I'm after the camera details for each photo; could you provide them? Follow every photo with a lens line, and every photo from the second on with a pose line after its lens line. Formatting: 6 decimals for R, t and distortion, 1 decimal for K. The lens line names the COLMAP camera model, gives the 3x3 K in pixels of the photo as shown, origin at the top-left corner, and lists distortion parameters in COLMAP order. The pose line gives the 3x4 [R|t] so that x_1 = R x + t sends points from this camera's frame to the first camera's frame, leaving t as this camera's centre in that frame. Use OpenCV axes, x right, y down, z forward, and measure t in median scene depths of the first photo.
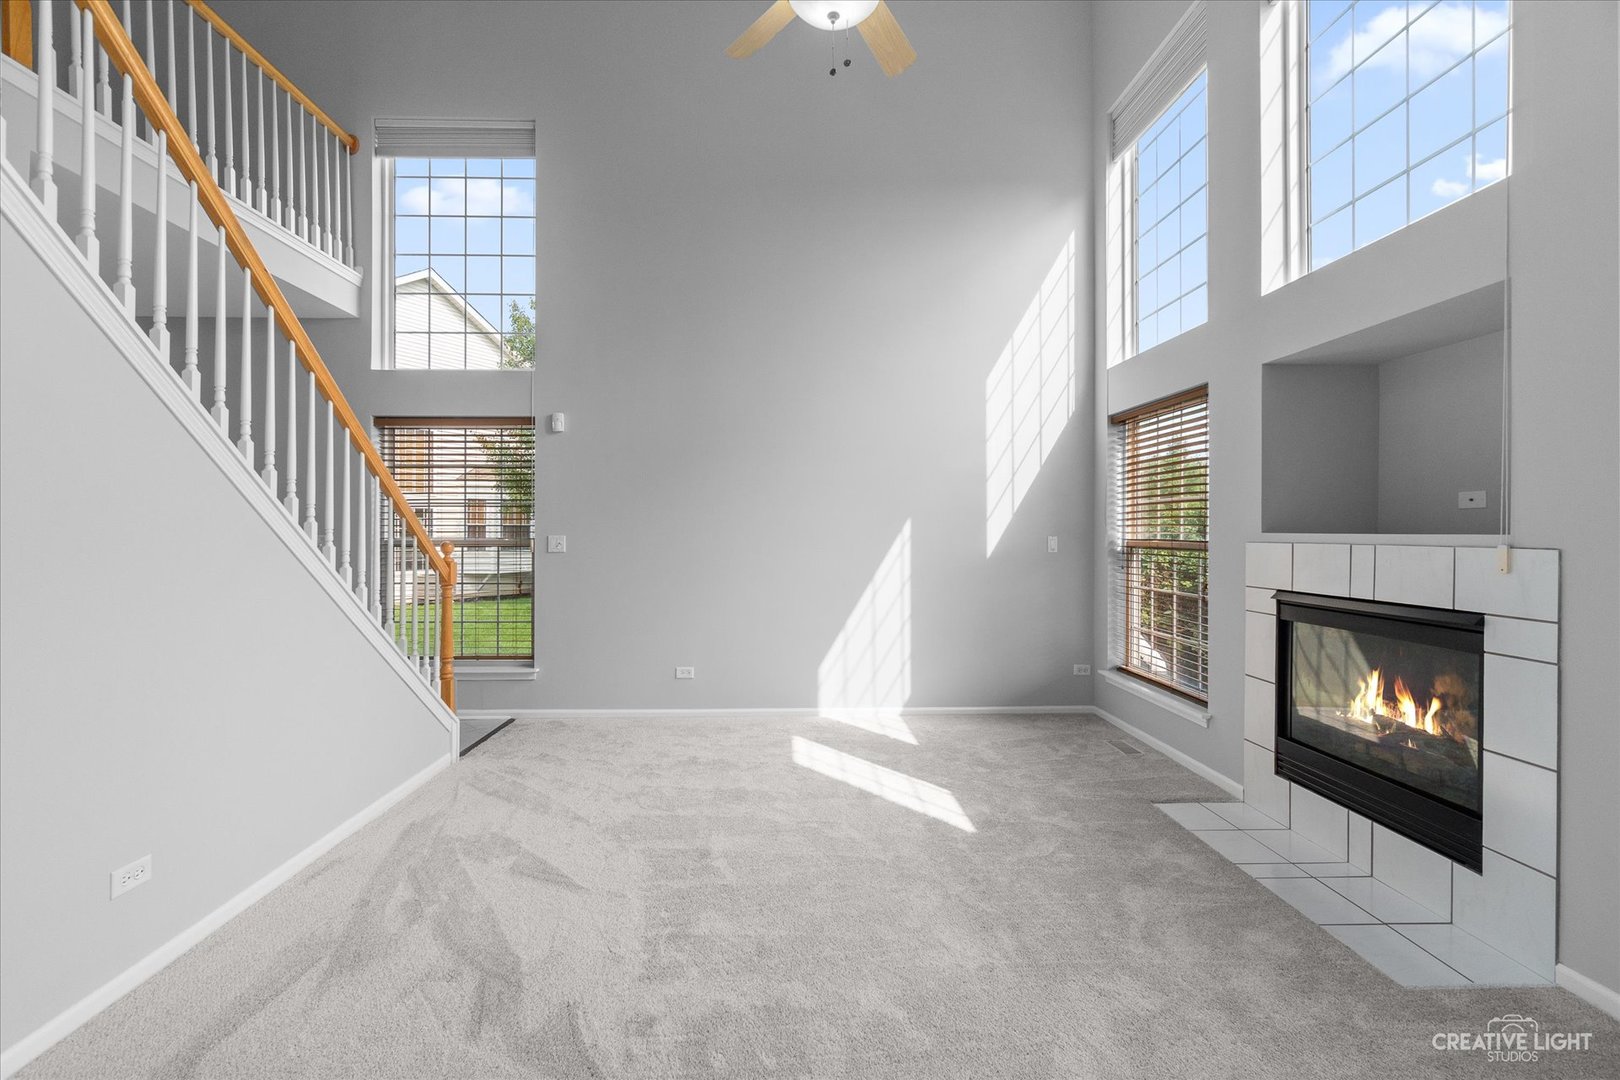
lens RADIAL K [[694.8, 0, 800.6], [0, 694.8, 541.2], [0, 0, 1]] dist [-0.000365, 0.000167]
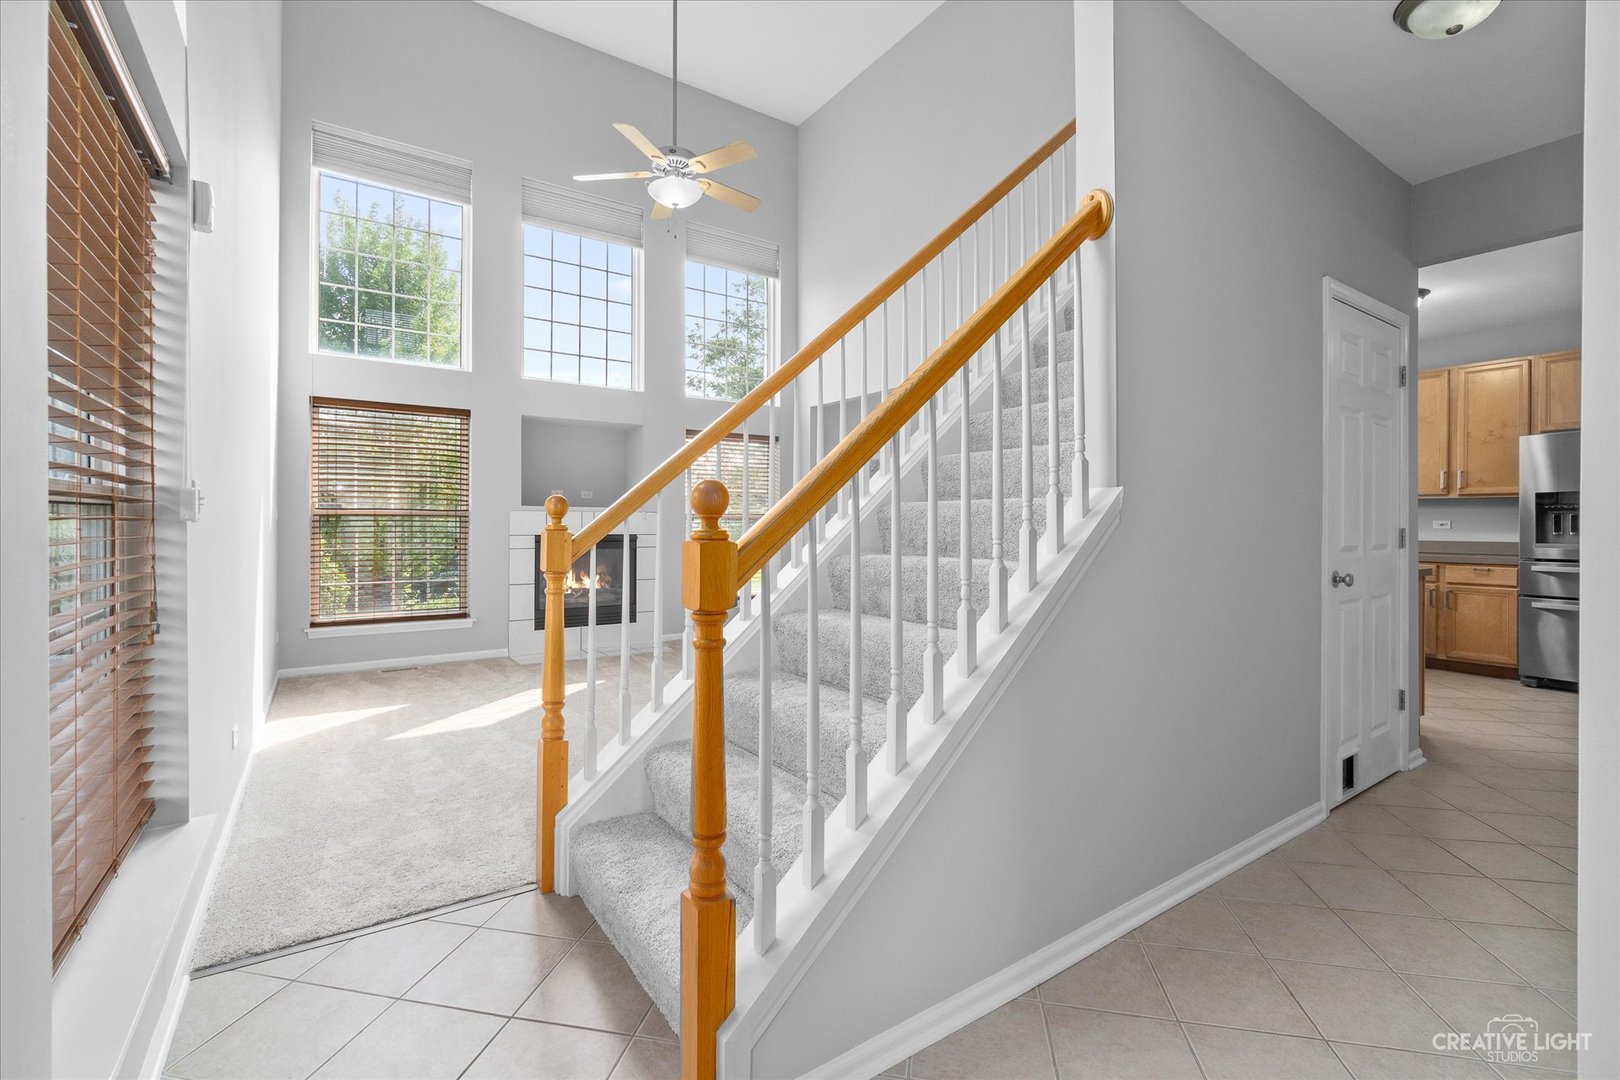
lens RADIAL K [[694.8, 0, 800.6], [0, 694.8, 541.2], [0, 0, 1]] dist [-0.000365, 0.000167]
pose [[-0.528609, -0.016299, 0.848709, -1.363565], [-0.000530, 0.999822, 0.018871, 0.044565], [-0.848866, 0.009525, -0.528523, 1.409753]]
